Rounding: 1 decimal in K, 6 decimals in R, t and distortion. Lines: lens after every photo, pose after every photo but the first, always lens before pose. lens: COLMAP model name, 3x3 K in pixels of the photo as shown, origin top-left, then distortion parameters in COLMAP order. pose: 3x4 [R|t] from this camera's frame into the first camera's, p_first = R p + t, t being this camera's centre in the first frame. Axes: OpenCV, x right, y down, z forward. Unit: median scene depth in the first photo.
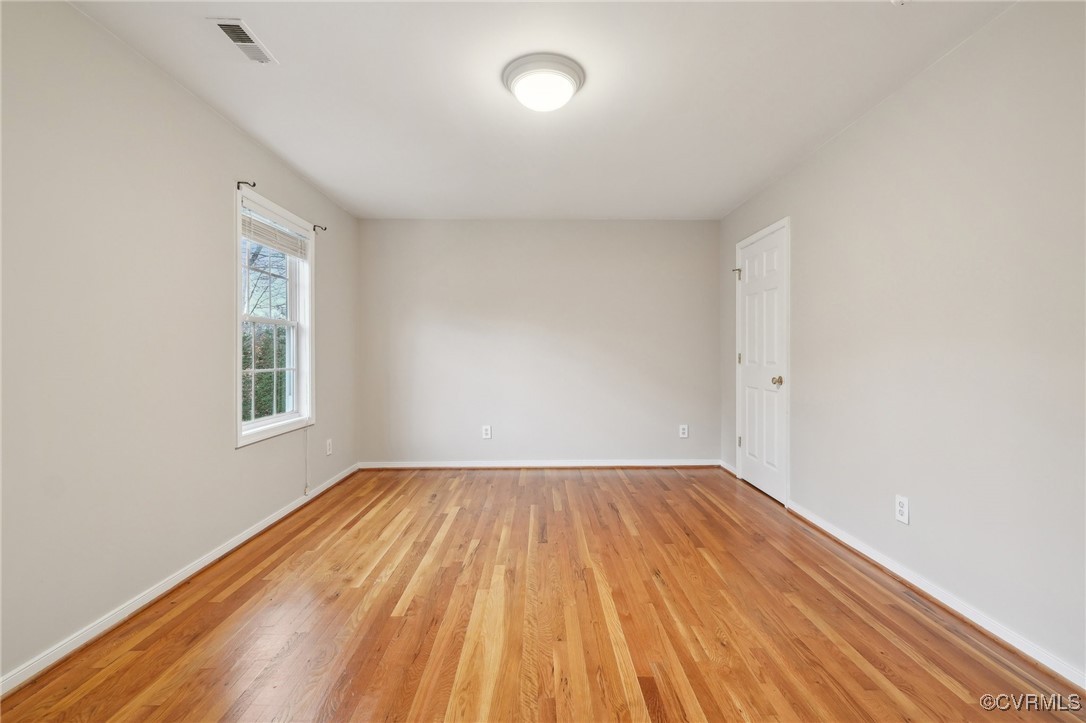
lens RADIAL K [[493.9, 0, 544.9], [0, 493.9, 357.2], [0, 0, 1]] dist [0.011808, -0.001439]
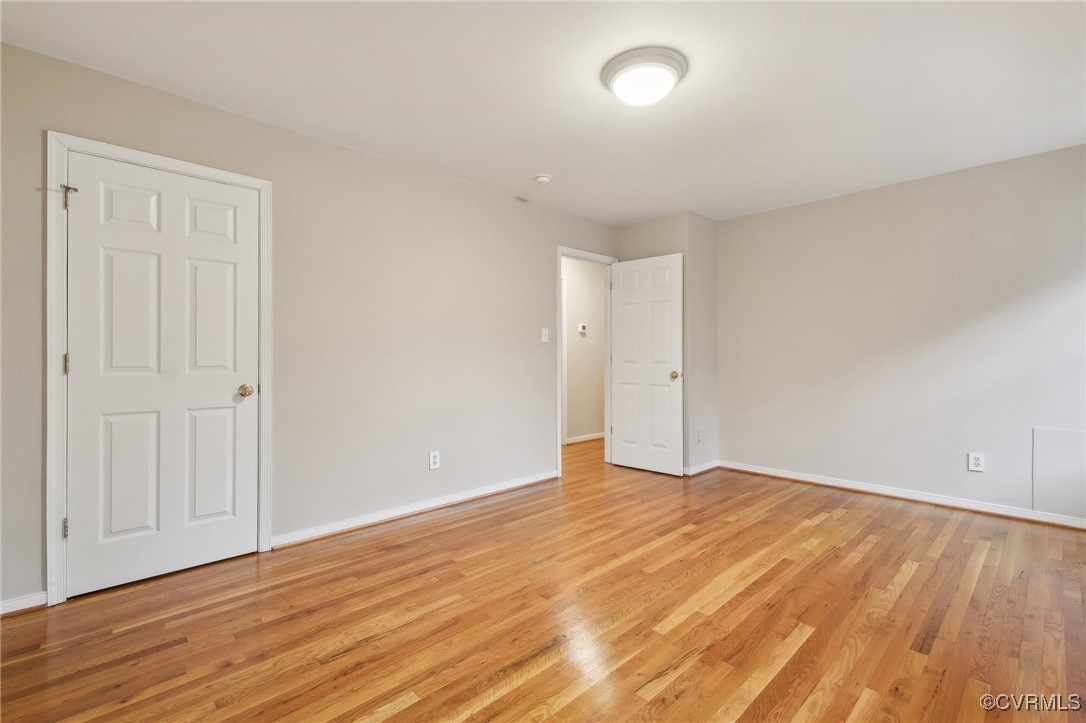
lens RADIAL K [[493.9, 0, 542.7], [0, 493.9, 358.0], [0, 0, 1]] dist [0.011808, -0.001439]
pose [[-0.693266, -0.003437, 0.720674, -0.534474], [0.006171, 0.999924, 0.010705, -0.008597], [-0.720656, 0.011869, -0.693191, 1.713420]]
